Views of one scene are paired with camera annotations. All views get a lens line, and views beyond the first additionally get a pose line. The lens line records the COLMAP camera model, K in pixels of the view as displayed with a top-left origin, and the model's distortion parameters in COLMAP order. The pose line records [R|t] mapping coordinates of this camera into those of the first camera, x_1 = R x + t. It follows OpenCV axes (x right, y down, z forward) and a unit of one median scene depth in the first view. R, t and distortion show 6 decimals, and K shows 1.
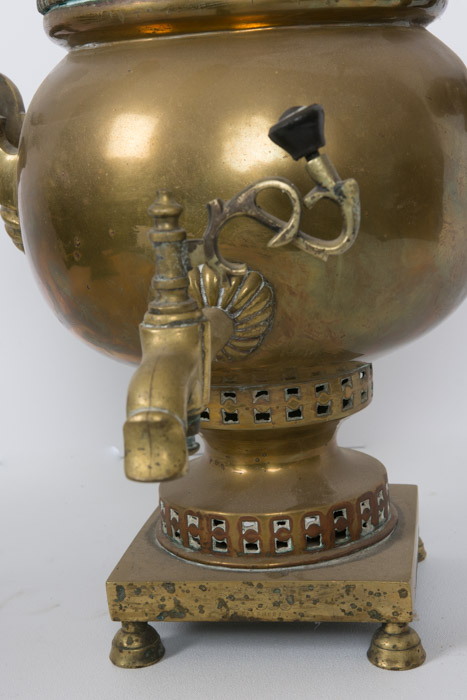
lens RADIAL K [[1203.6, 0, 233.5], [0, 1203.6, 350.0], [0, 0, 1]] dist [0.053998, 0.103012]
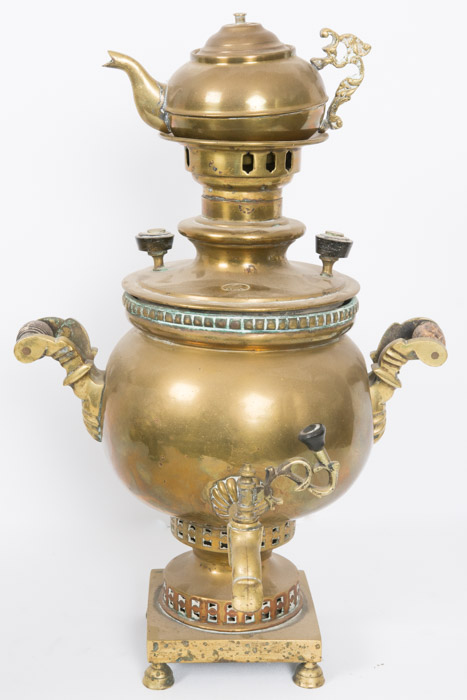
lens RADIAL K [[1203.6, 0, 233.5], [0, 1203.6, 350.0], [0, 0, 1]] dist [0.053998, 0.103012]
pose [[0.974174, 0.041004, 0.222046, -0.389358], [-0.045690, 0.998827, 0.016006, -0.256599], [-0.221129, -0.025738, 0.974905, -0.700328]]
